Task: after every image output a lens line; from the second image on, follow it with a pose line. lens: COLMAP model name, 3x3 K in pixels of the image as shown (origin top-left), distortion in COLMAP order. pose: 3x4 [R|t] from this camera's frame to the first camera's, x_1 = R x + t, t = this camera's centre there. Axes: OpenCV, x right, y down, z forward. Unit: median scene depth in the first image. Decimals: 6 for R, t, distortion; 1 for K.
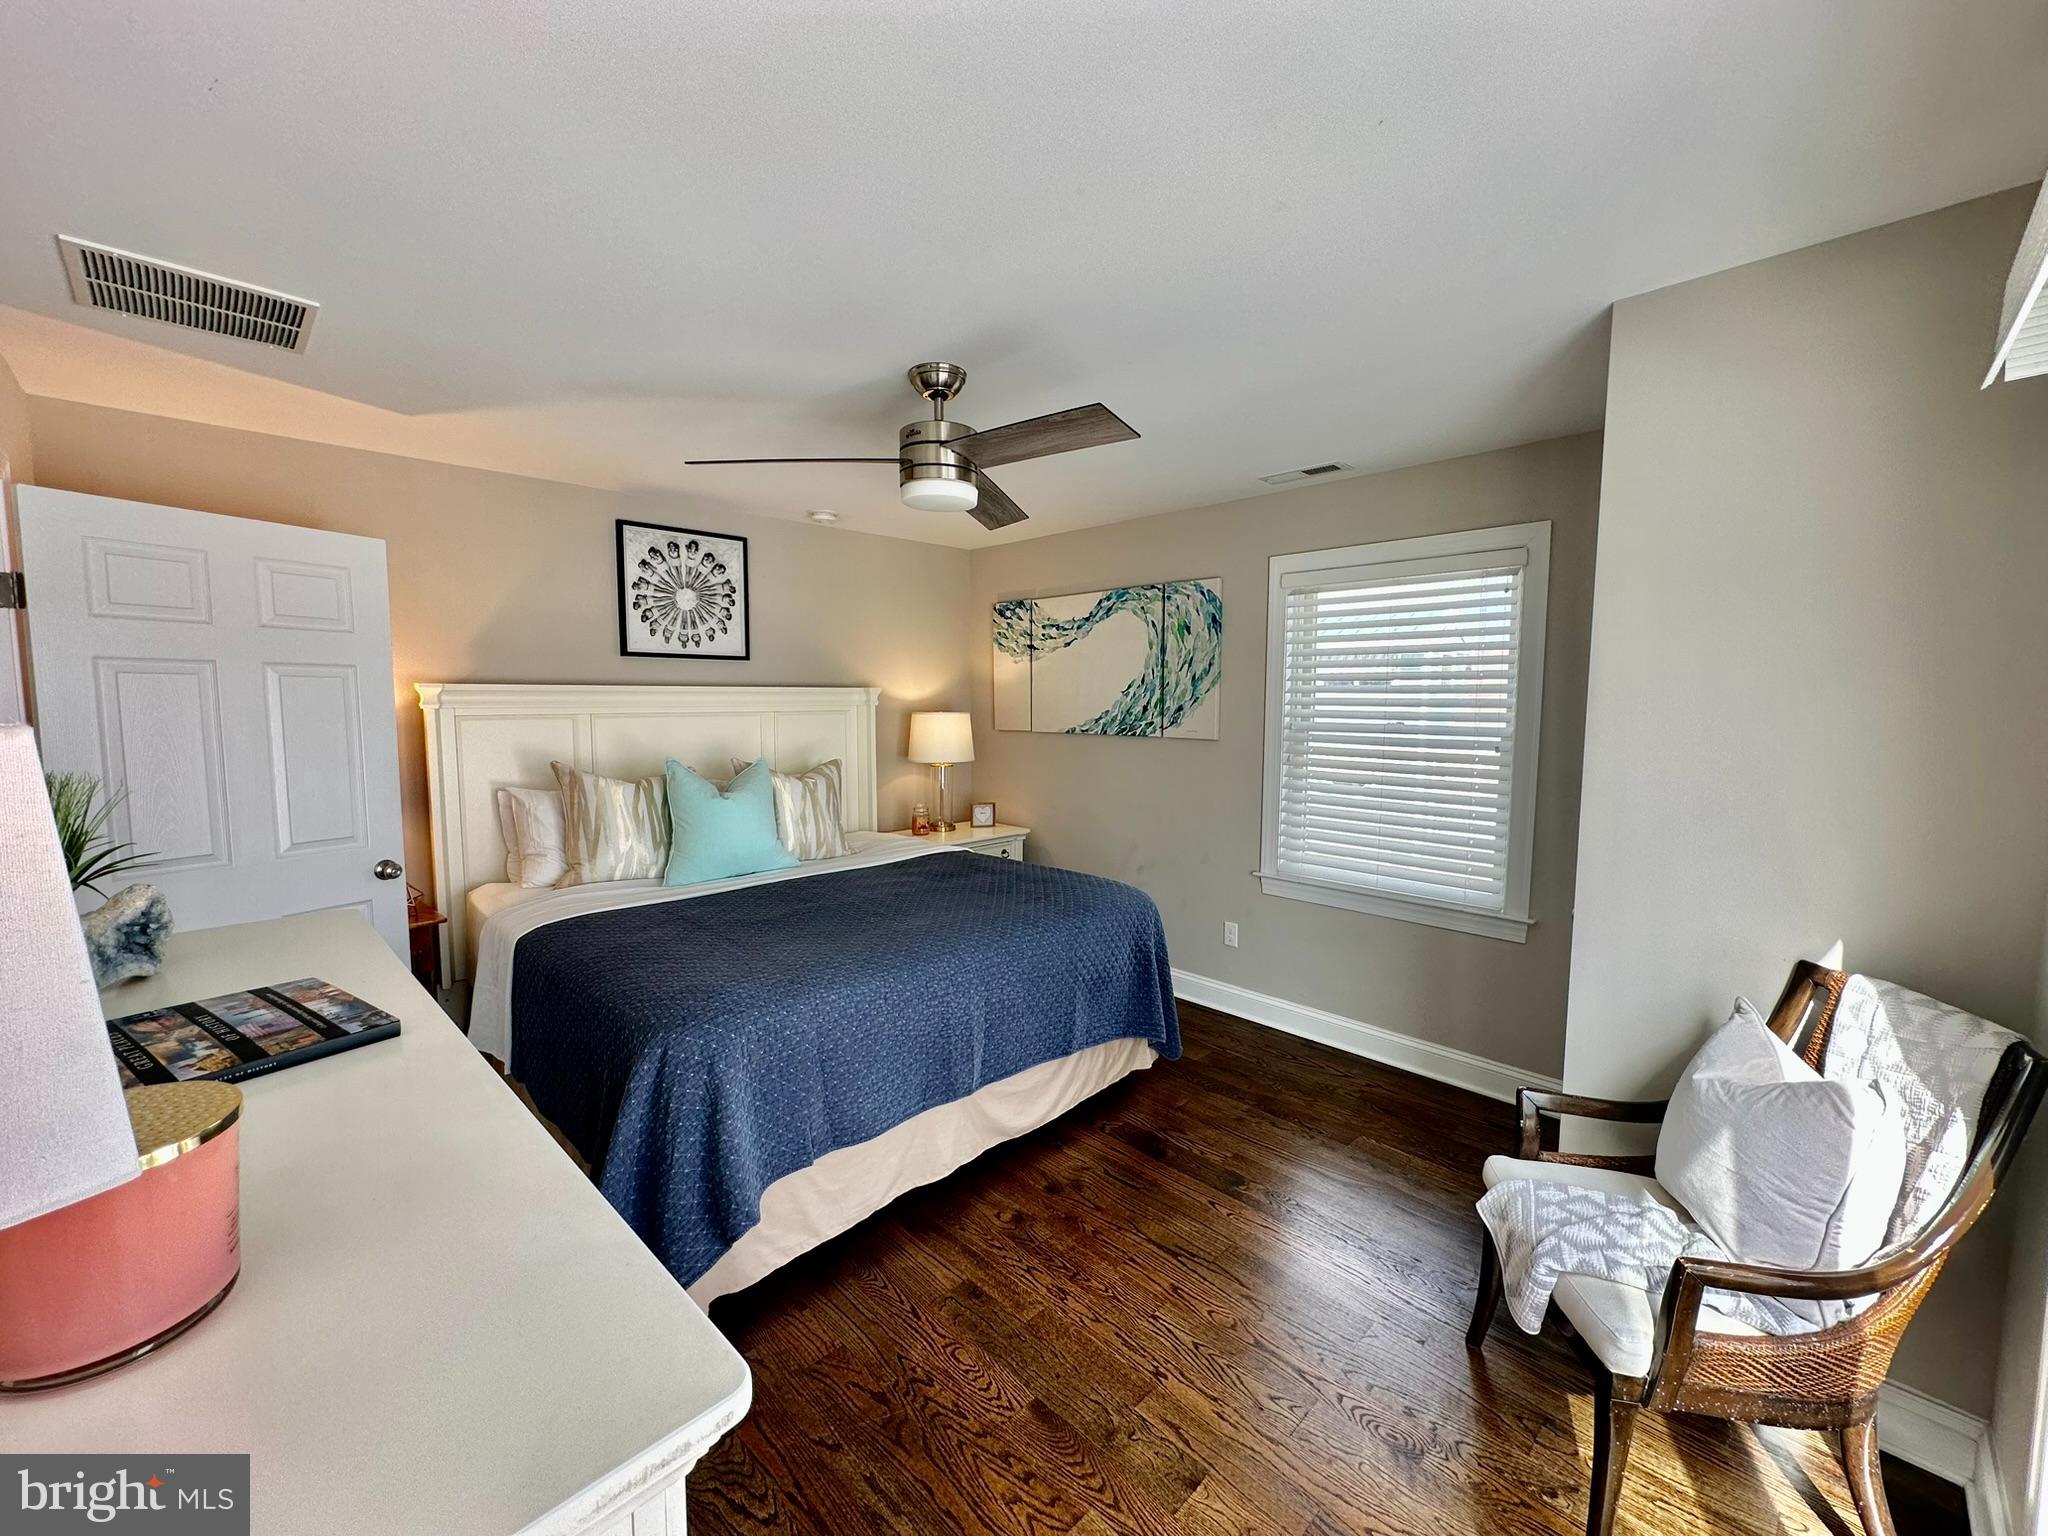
lens RADIAL K [[815.6, 0, 1026.1], [0, 815.6, 766.0], [0, 0, 1]] dist [-0.003360, 0.001013]
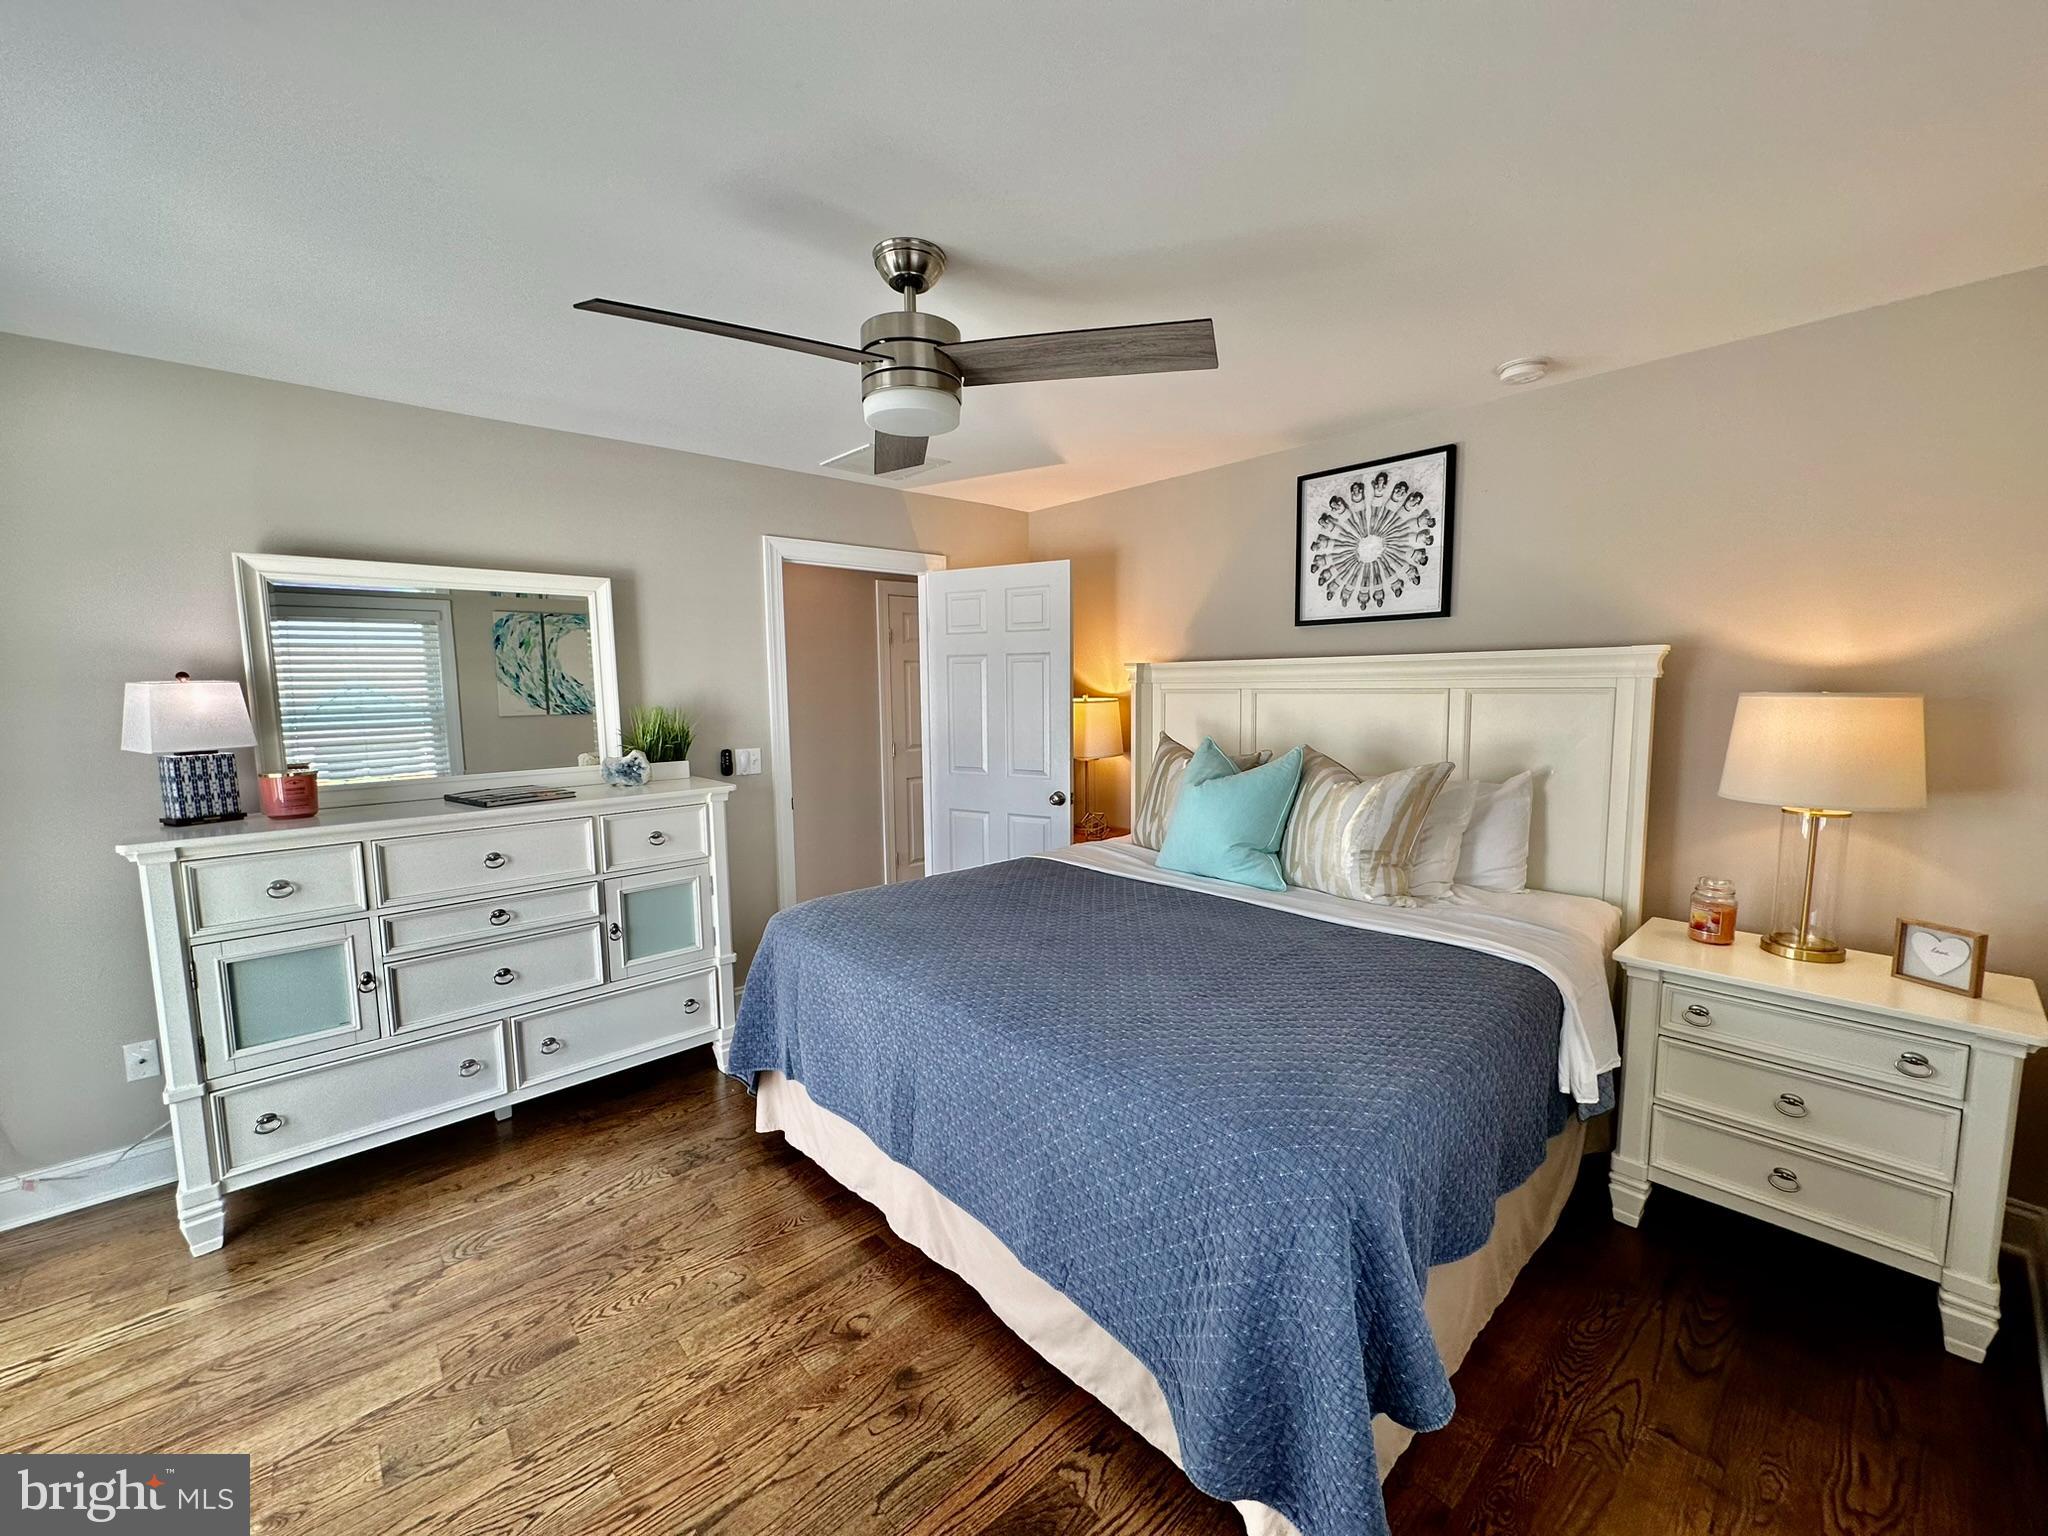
lens RADIAL K [[815.6, 0, 1023.6], [0, 815.6, 765.4], [0, 0, 1]] dist [-0.003360, 0.001013]
pose [[-0.047132, 0.099611, -0.993910, 0.446752], [-0.073180, 0.991997, 0.102890, -0.050403], [0.996204, 0.077584, -0.039466, 0.731770]]
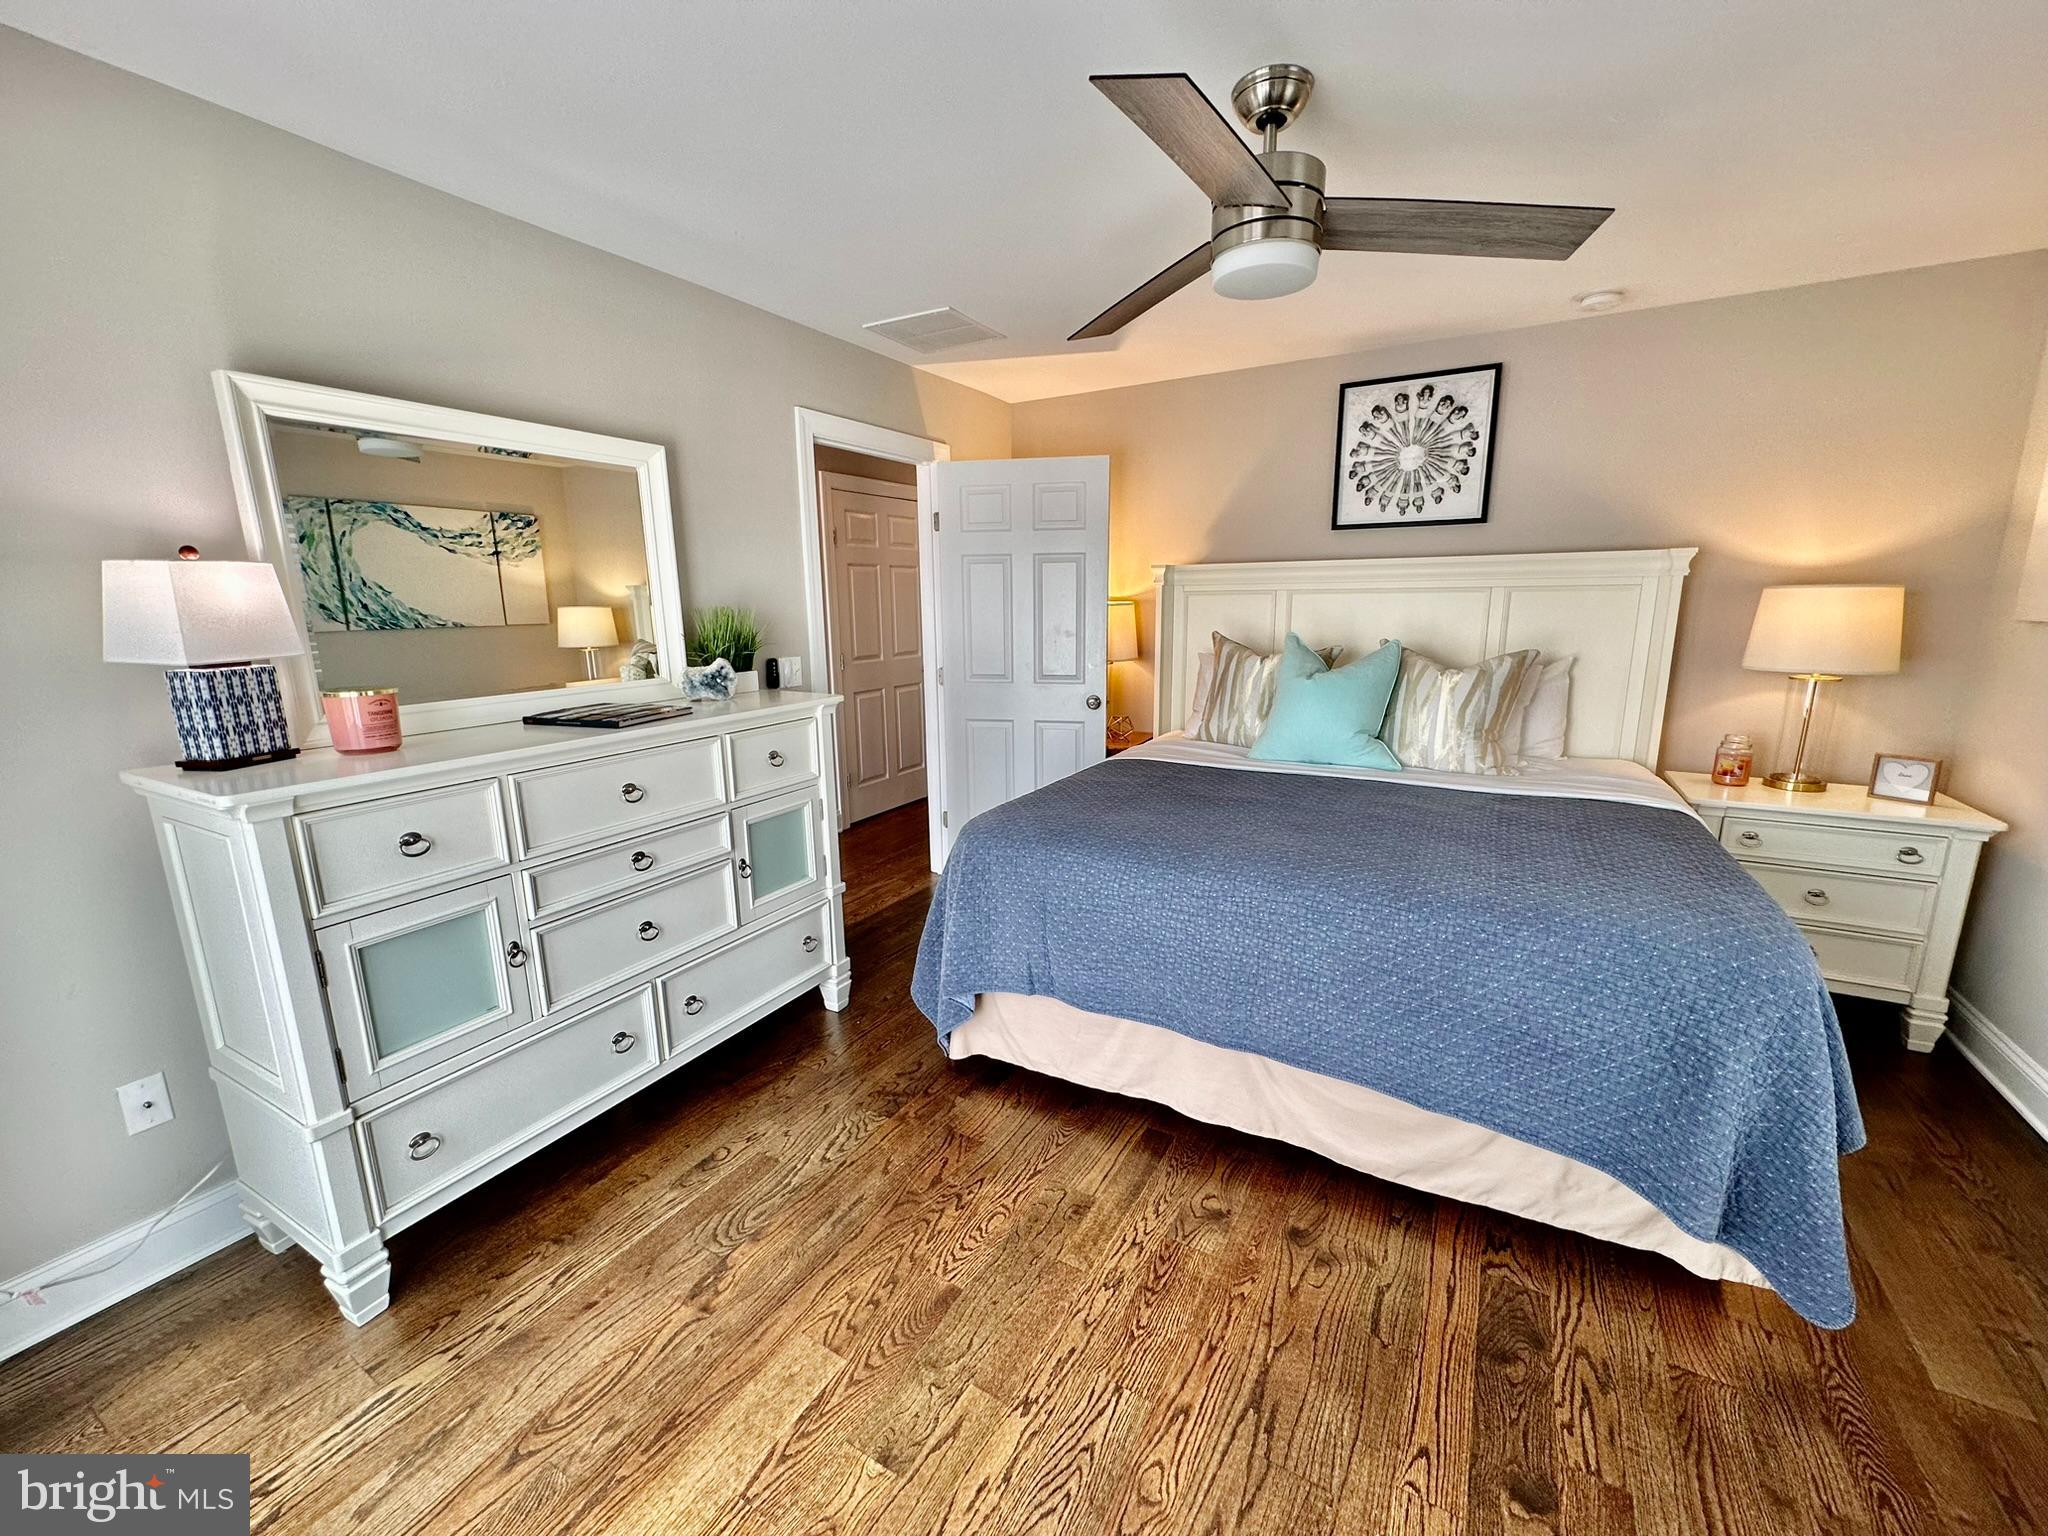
lens RADIAL K [[815.6, 0, 1023.6], [0, 815.6, 767.7], [0, 0, 1]] dist [-0.003360, 0.001013]
pose [[0.260862, 0.191998, -0.946091, 0.389465], [-0.069710, 0.981211, 0.179905, -0.004392], [0.962856, 0.019022, 0.269345, 0.376740]]
